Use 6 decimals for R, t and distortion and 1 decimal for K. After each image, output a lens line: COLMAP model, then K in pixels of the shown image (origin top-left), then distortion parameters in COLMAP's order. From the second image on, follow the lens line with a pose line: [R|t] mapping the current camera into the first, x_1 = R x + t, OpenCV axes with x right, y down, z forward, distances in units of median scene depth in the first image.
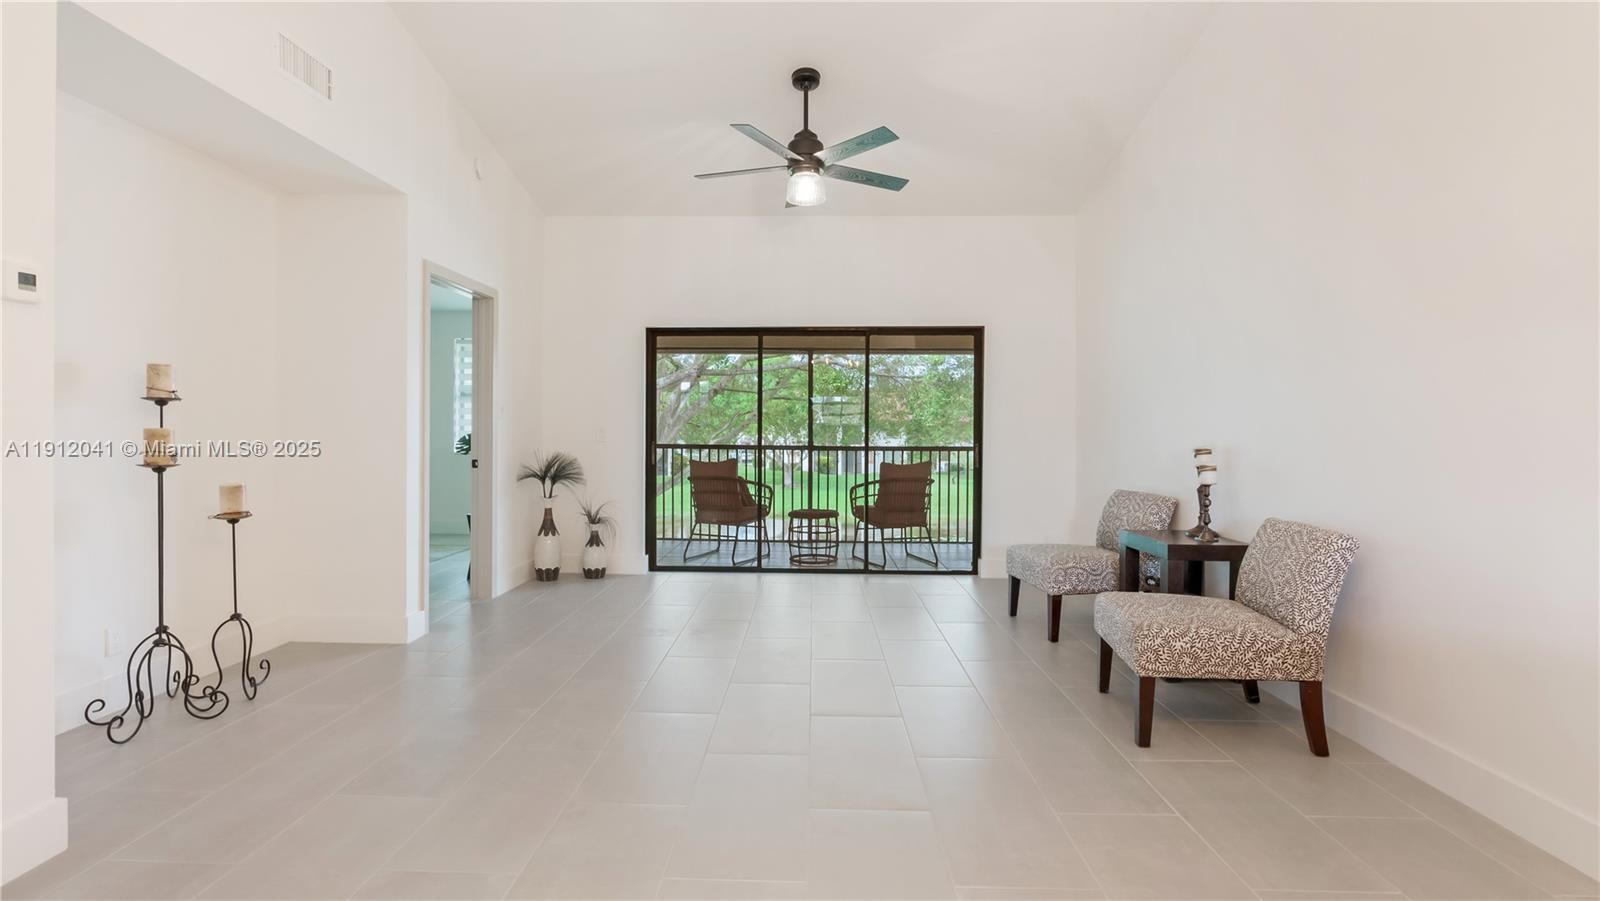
lens RADIAL K [[745.4, 0, 794.8], [0, 745.4, 438.1], [0, 0, 1]] dist [-0.002588, 0.000114]
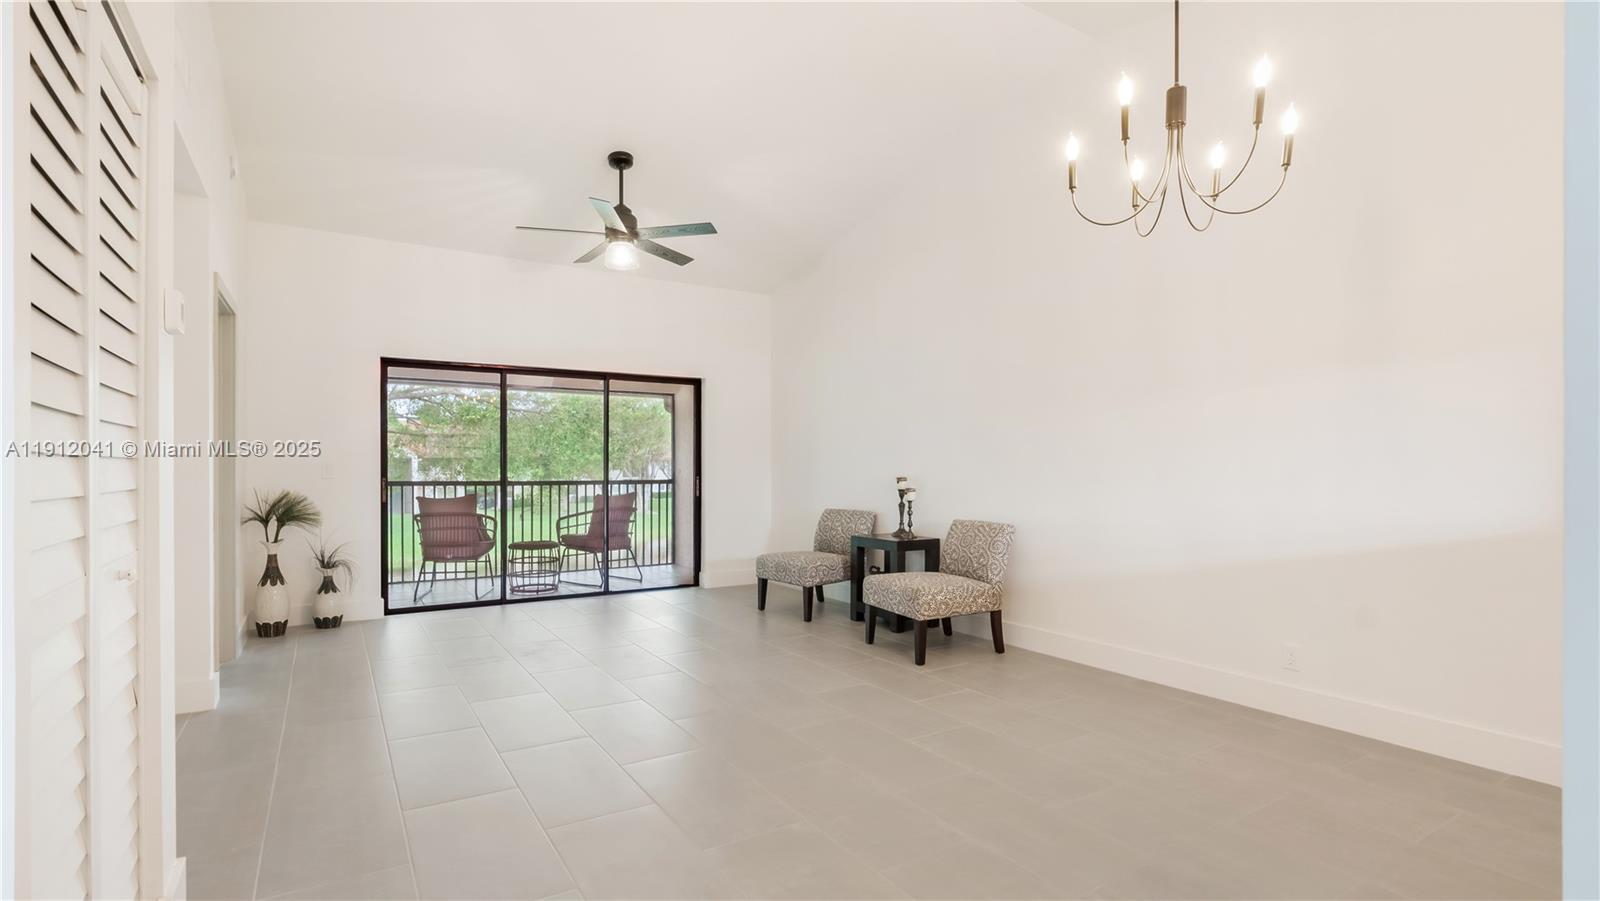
lens RADIAL K [[740.3, 0, 803.8], [0, 740.3, 473.7], [0, 0, 1]] dist [-0.000715, -0.018836]
pose [[0.822796, -0.008747, 0.568269, -0.307348], [0.006834, 0.999962, 0.005497, -0.001786], [-0.568295, -0.000639, 0.822824, -0.075801]]
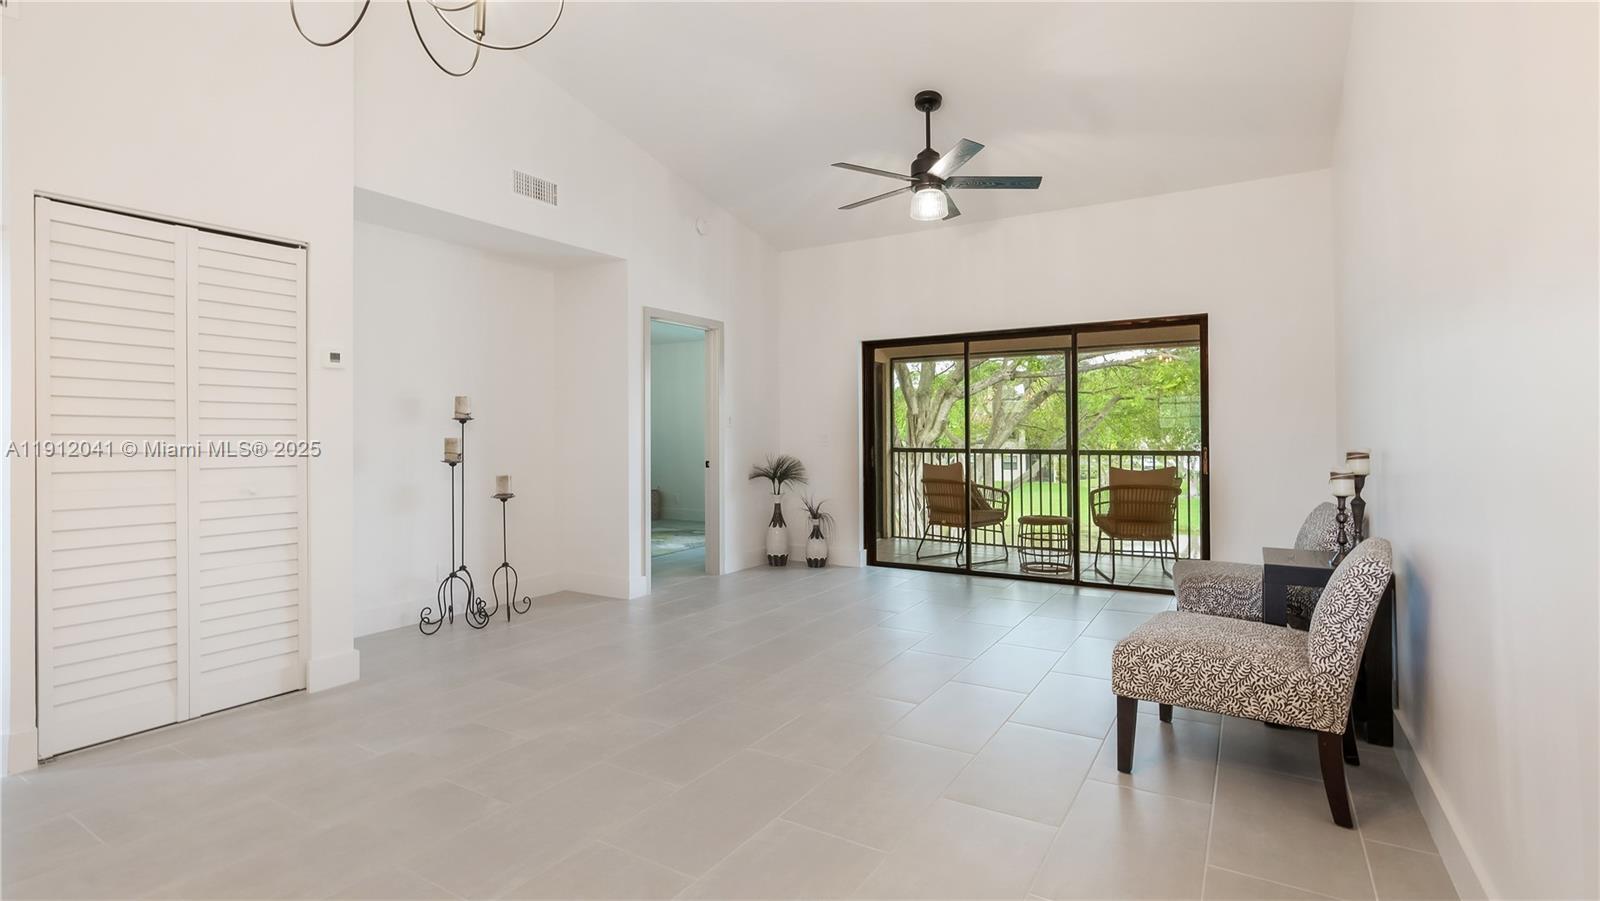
lens RADIAL K [[757.6, 0, 799.3], [0, 757.6, 435.6], [0, 0, 1]] dist [-0.001036, 0.000086]
pose [[0.867946, -0.009513, -0.496567, 0.287335], [0.004597, 0.999928, -0.011120, 0.001644], [0.496637, 0.007369, 0.867927, -0.011660]]
